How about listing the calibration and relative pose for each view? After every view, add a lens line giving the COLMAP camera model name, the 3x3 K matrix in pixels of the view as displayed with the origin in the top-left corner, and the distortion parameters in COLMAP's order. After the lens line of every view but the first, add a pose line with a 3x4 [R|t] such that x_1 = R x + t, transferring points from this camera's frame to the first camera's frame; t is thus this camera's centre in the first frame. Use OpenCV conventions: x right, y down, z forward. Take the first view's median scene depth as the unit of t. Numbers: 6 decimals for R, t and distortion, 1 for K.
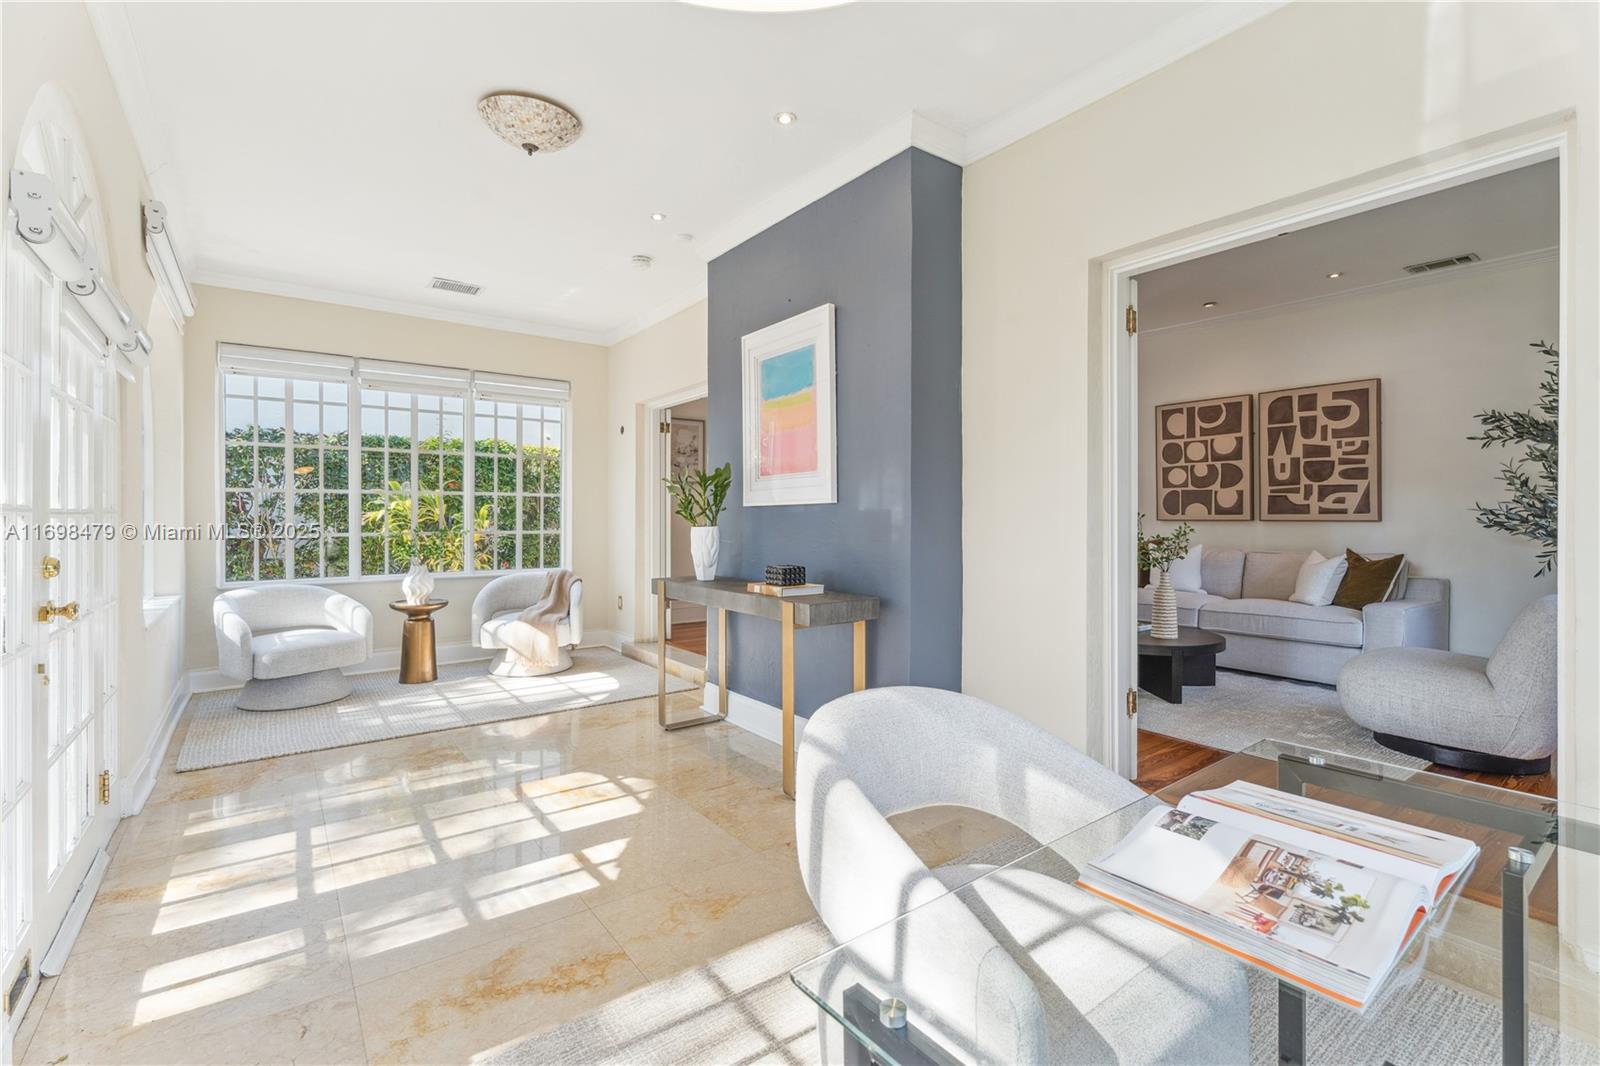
lens RADIAL K [[725.3, 0, 806.1], [0, 725.3, 526.0], [0, 0, 1]] dist [0.004071, -0.000013]
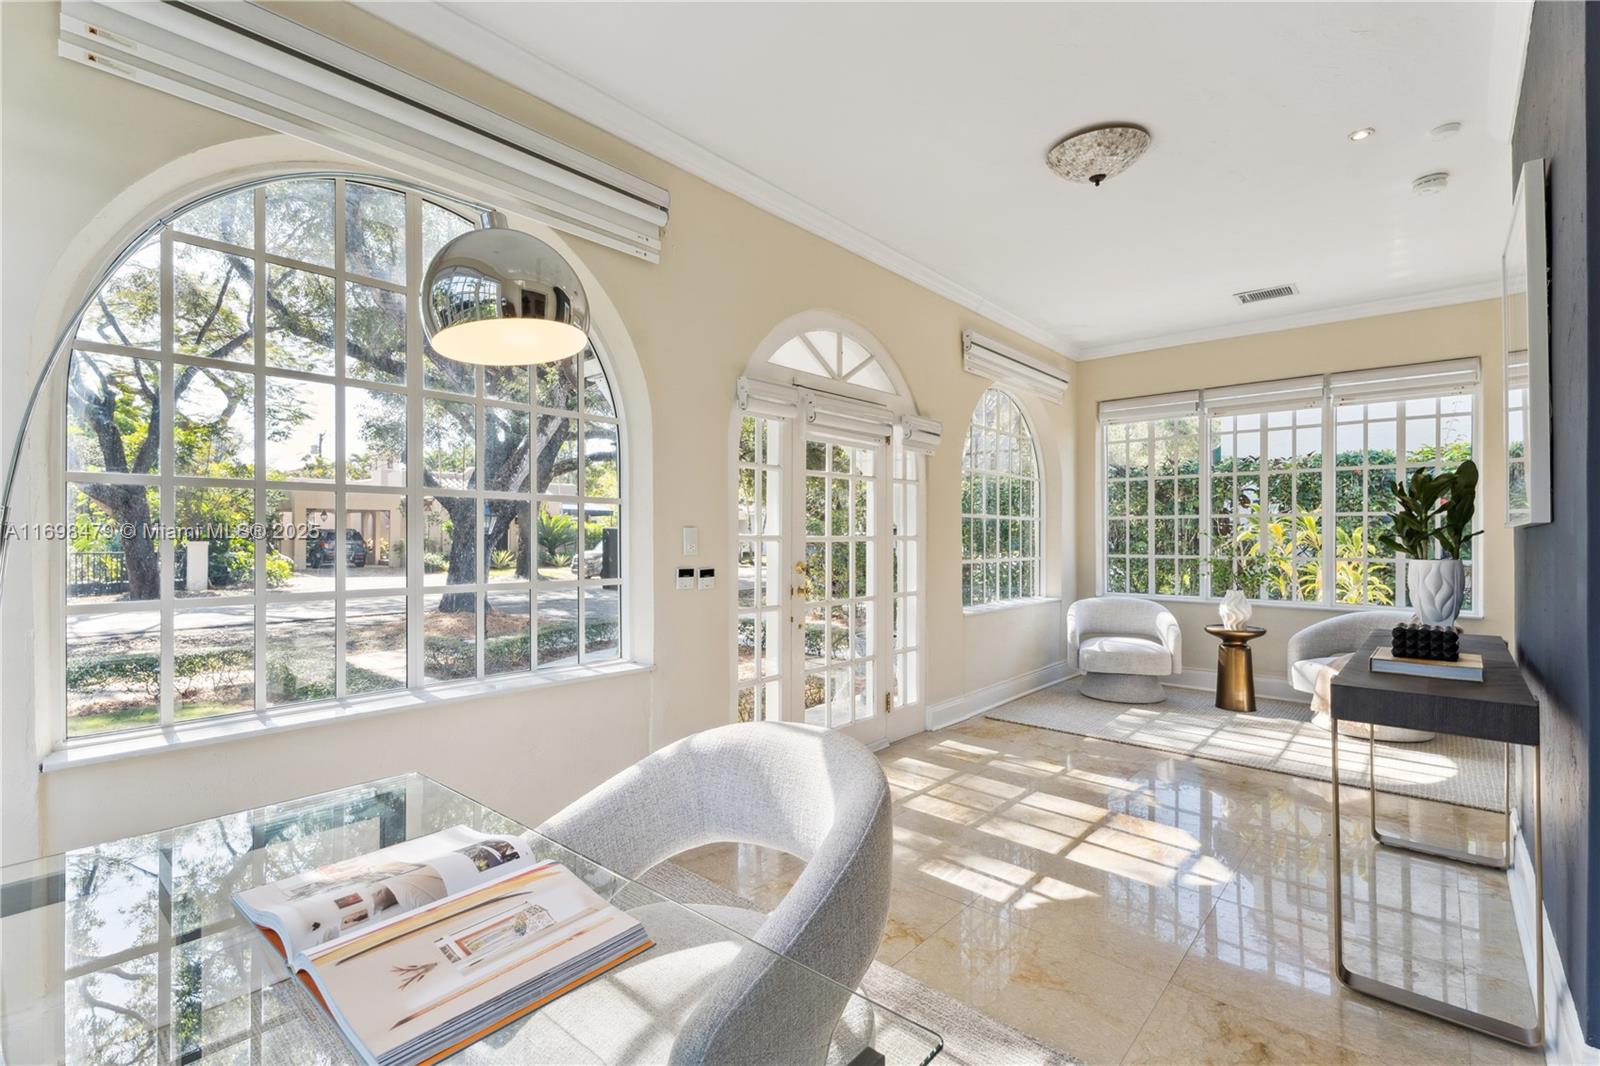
lens RADIAL K [[725.3, 0, 814.8], [0, 725.3, 528.8], [0, 0, 1]] dist [0.004071, -0.000013]
pose [[0.200299, -0.010032, -0.979684, 0.886090], [-0.016089, 0.999779, -0.013527, -0.017658], [0.979603, 0.018472, 0.200093, 0.698944]]
